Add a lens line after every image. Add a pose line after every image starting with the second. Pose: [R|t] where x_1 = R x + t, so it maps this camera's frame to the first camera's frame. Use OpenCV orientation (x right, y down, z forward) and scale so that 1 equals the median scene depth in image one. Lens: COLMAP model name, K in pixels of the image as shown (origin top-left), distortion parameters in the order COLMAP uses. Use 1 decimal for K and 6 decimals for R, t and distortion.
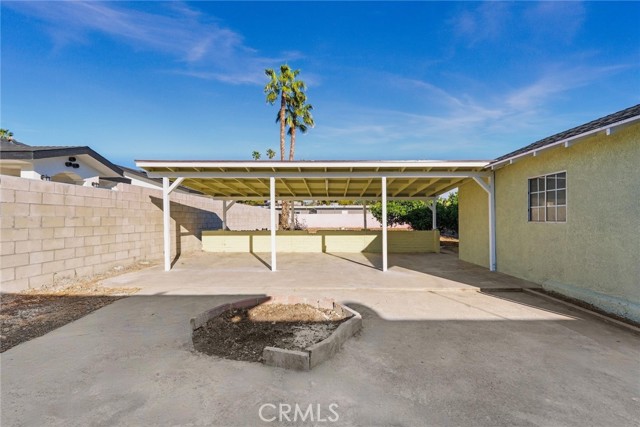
lens RADIAL K [[260.0, 0, 320.0], [0, 260.0, 213.5], [0, 0, 1]] dist [0.000423, 0.000029]
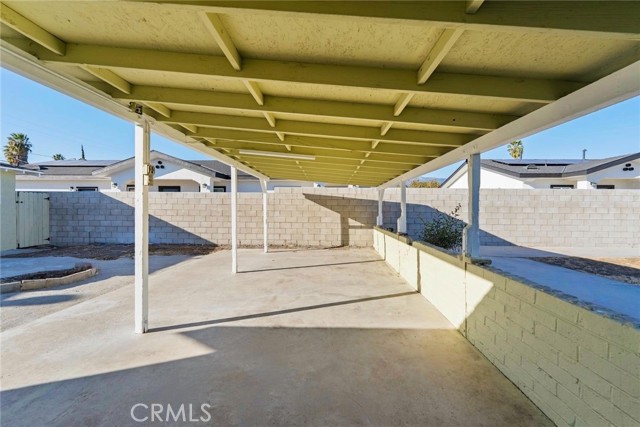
lens RADIAL K [[260.0, 0, 320.0], [0, 260.0, 213.5], [0, 0, 1]] dist [0.000423, 0.000029]
pose [[0.008711, 0.011138, -0.999900, 0.636049], [0.016551, 0.999799, 0.011281, 0.016471], [0.999825, -0.016647, 0.008525, 1.148767]]
